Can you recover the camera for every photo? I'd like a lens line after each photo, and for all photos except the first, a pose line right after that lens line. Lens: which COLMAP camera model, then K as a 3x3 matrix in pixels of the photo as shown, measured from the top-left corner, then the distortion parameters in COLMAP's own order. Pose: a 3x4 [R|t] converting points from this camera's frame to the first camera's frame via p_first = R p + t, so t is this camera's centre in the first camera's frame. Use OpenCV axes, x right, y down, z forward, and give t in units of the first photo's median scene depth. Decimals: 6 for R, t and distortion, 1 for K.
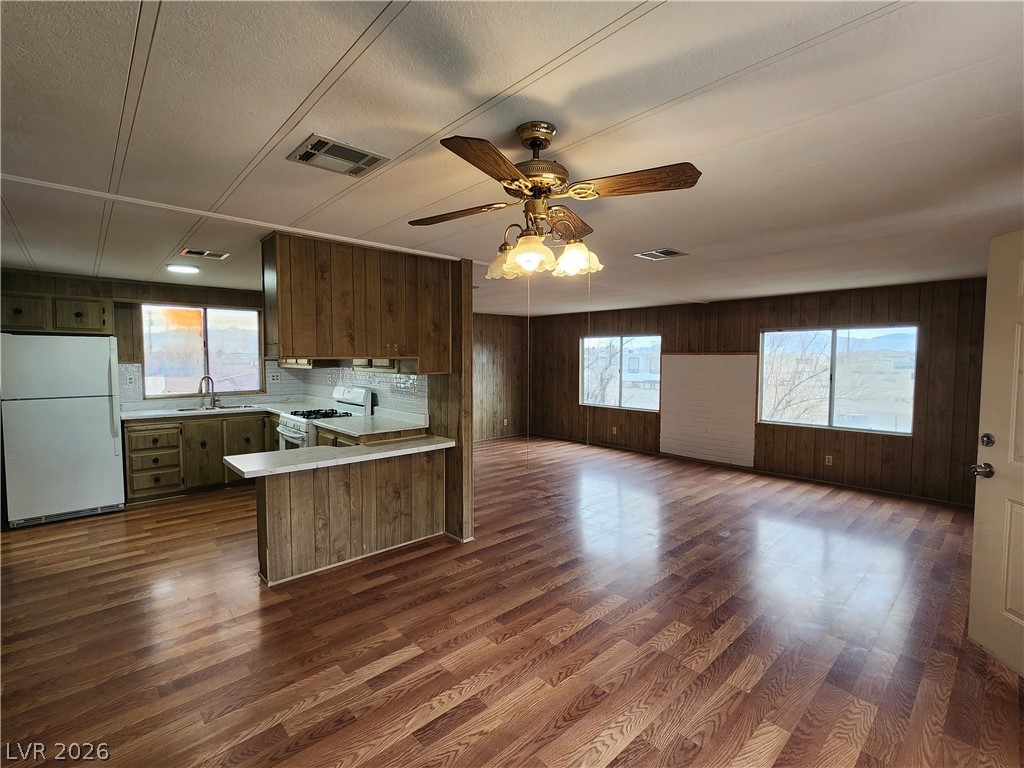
lens RADIAL K [[471.0, 0, 512.0], [0, 471.0, 384.0], [0, 0, 1]] dist [0.001589, 0.000967]
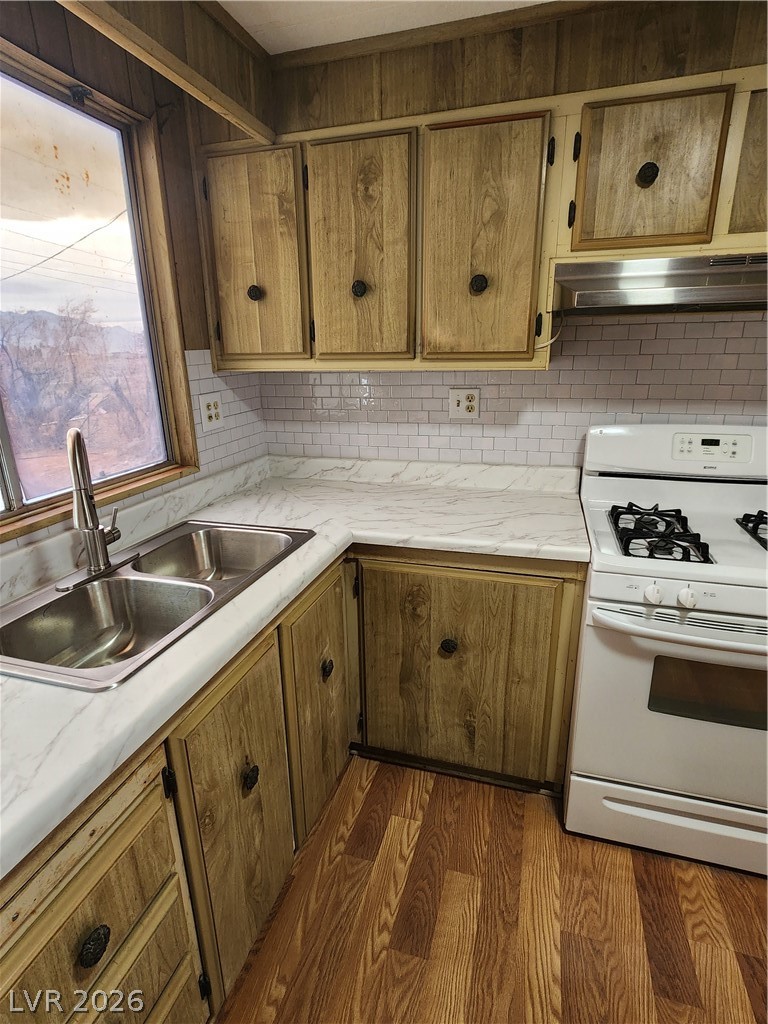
lens RADIAL K [[528.8, 0, 384.4], [0, 528.8, 510.2], [0, 0, 1]] dist [-0.002374, 0.001438]
pose [[0.860684, -0.167324, 0.480859, -0.951466], [0.050109, 0.967708, 0.247045, -0.048160], [-0.506667, -0.188532, 0.841275, 1.100687]]
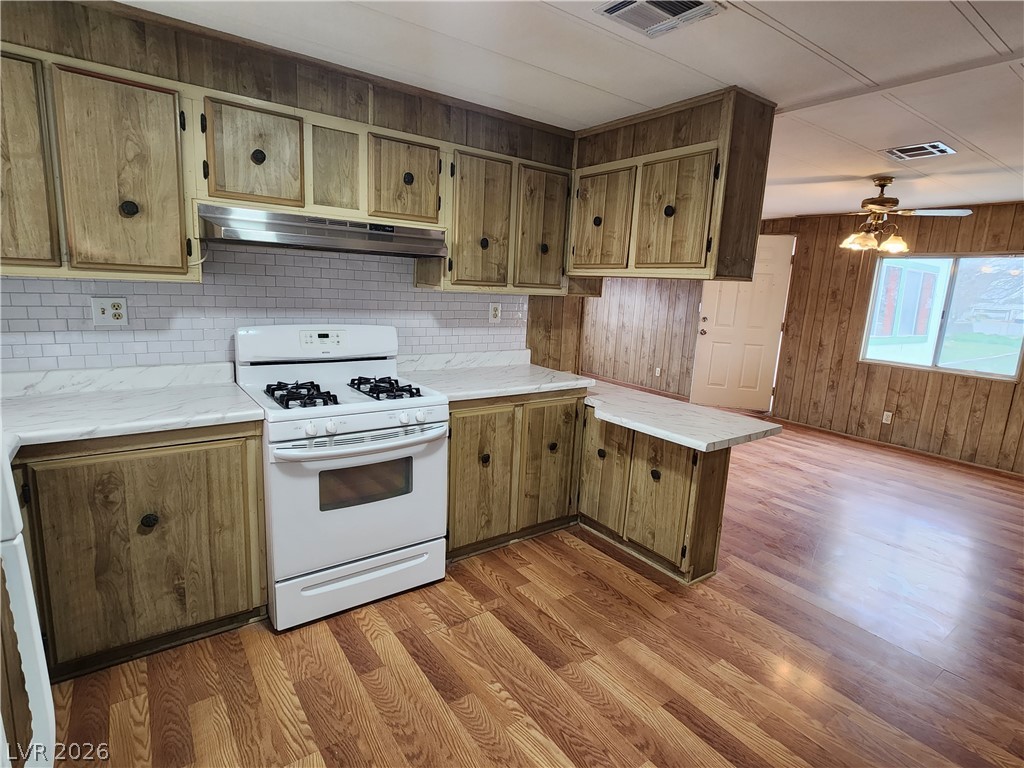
lens RADIAL K [[528.8, 0, 510.5], [0, 528.8, 382.5], [0, 0, 1]] dist [-0.002374, 0.001438]
pose [[0.115505, -0.182641, 0.976371, -1.131192], [0.008874, 0.983101, 0.182849, -0.041246], [-0.993267, -0.012455, 0.115174, 1.032942]]
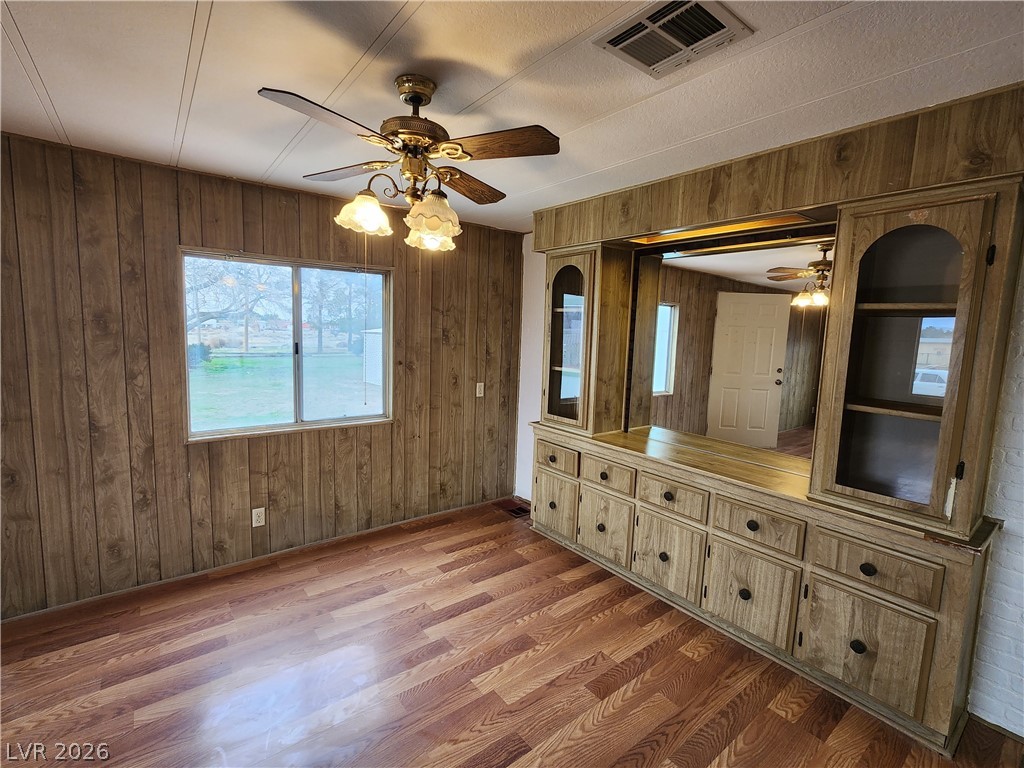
lens RADIAL K [[471.0, 0, 512.0], [0, 471.0, 384.0], [0, 0, 1]] dist [0.001589, 0.000967]
pose [[-0.996255, -0.045159, 0.073734, -0.105380], [-0.031832, 0.984437, 0.172830, -0.048751], [-0.080391, 0.169835, -0.982188, 0.890956]]
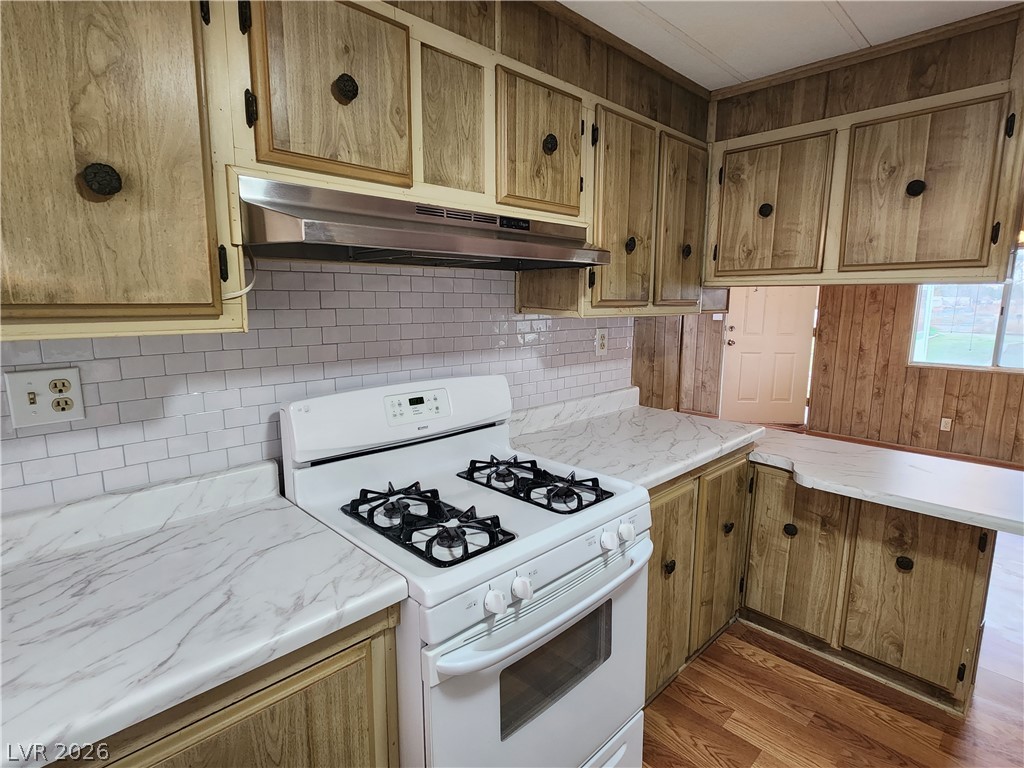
lens RADIAL K [[528.8, 0, 510.5], [0, 528.8, 382.5], [0, 0, 1]] dist [-0.002374, 0.001438]
pose [[-0.025154, -0.163252, 0.986264, -0.893147], [0.054706, 0.984873, 0.164417, -0.057813], [-0.998186, 0.058091, -0.015842, 1.287120]]
